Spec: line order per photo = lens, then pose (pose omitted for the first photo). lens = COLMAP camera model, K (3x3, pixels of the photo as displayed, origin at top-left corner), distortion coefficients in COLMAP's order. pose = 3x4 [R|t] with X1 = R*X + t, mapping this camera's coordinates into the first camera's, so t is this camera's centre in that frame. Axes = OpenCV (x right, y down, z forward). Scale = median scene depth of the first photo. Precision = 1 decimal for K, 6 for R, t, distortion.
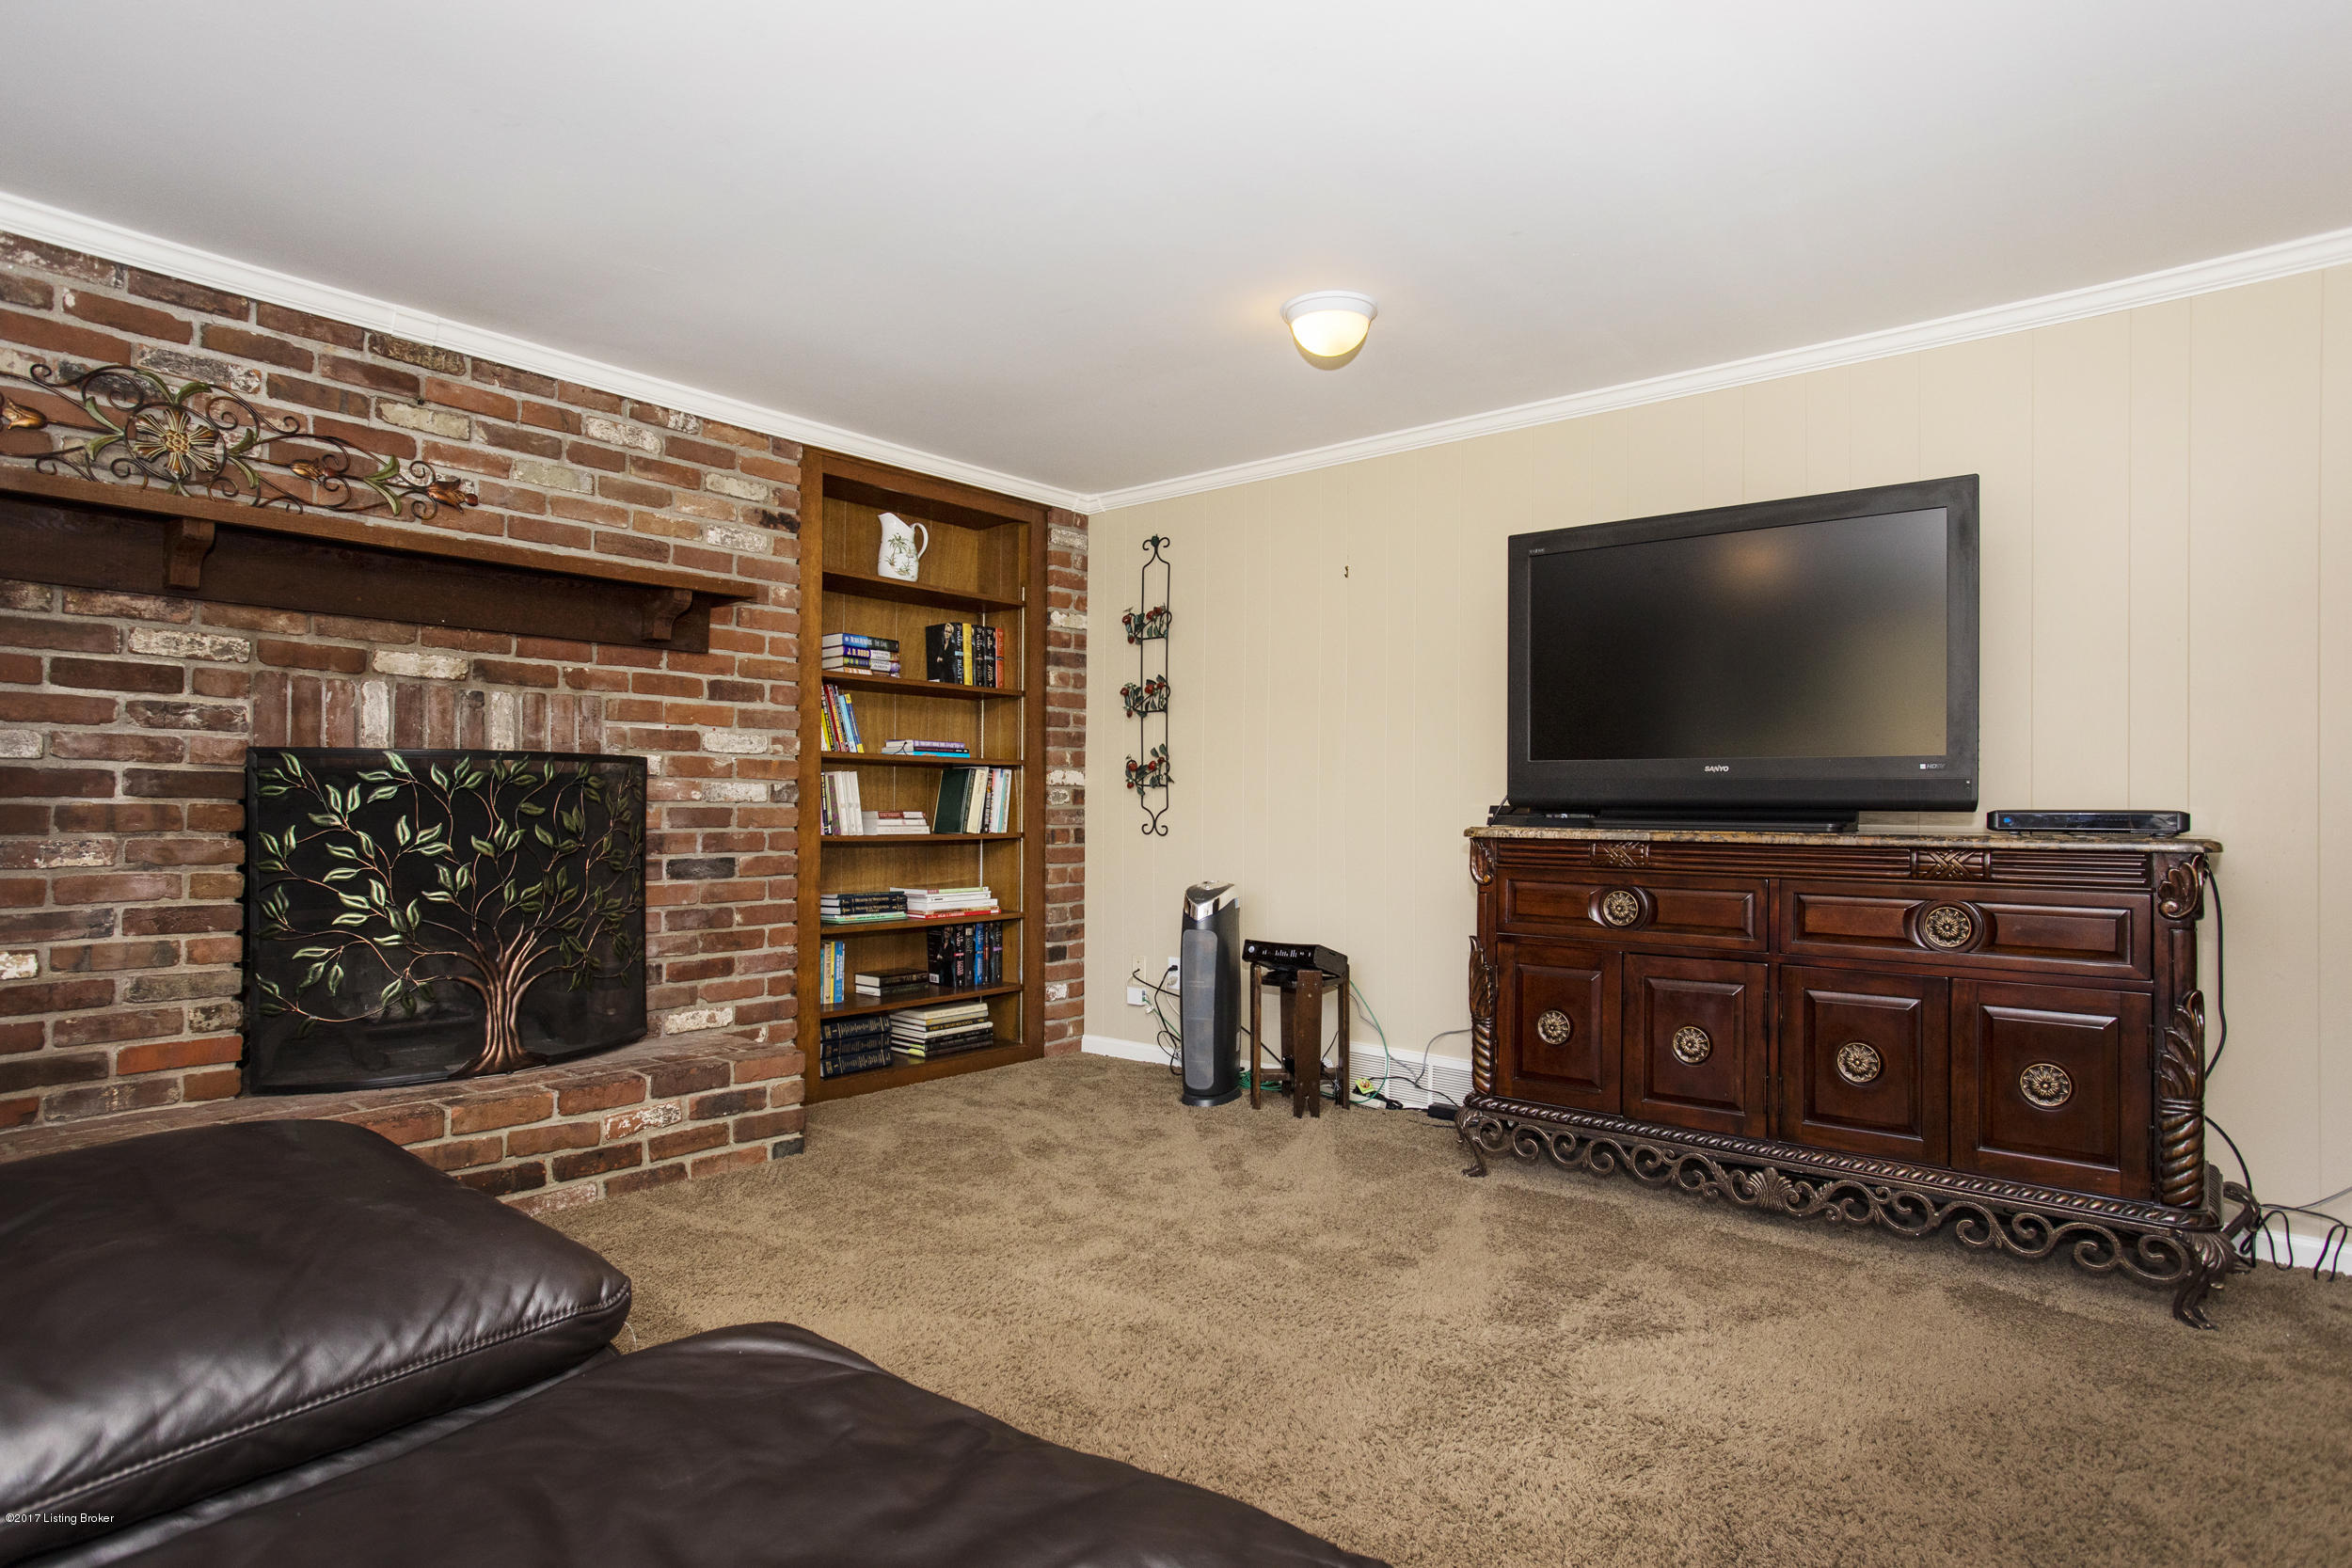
lens RADIAL K [[1294.4, 0, 1174.5], [0, 1294.4, 811.4], [0, 0, 1]] dist [0.036545, 0.001246]
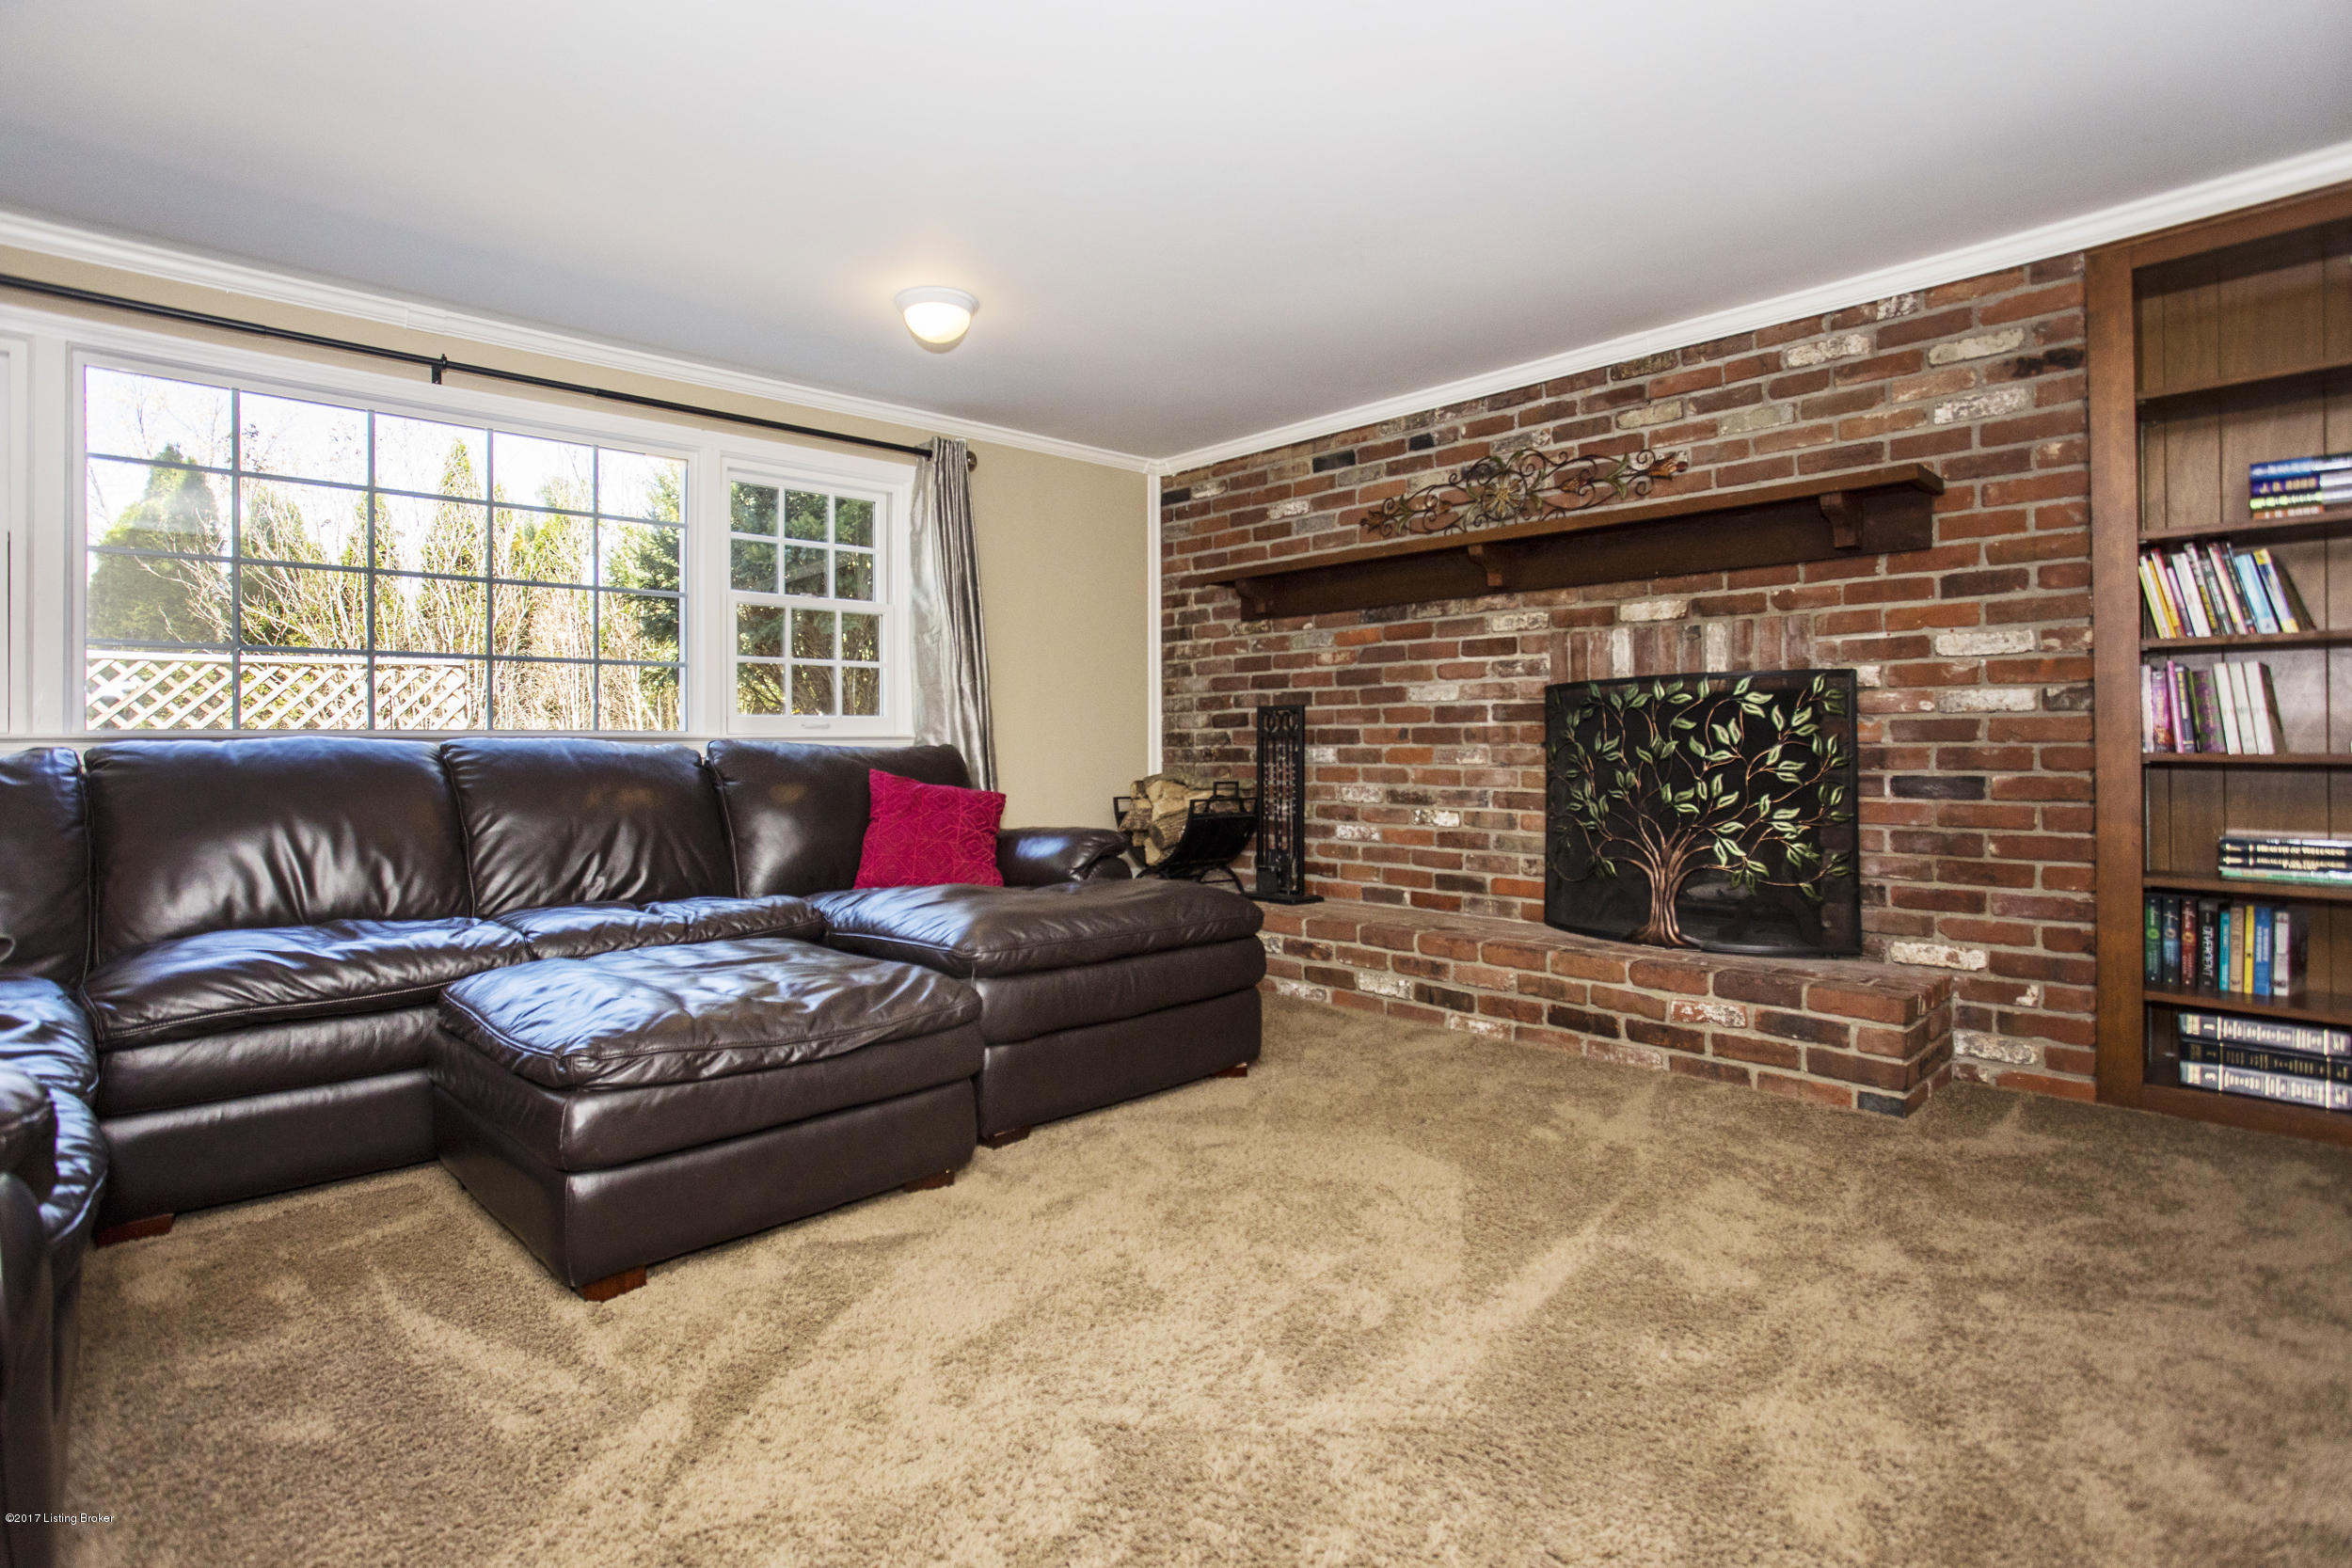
lens RADIAL K [[1209.6, 0, 1175.0], [0, 1209.6, 741.2], [0, 0, 1]] dist [-0.001151, 0.000028]
pose [[-0.111378, -0.010528, -0.993722, 0.588980], [-0.000019, 0.999944, -0.010591, 0.023665], [0.993778, -0.001161, -0.111372, 0.640963]]
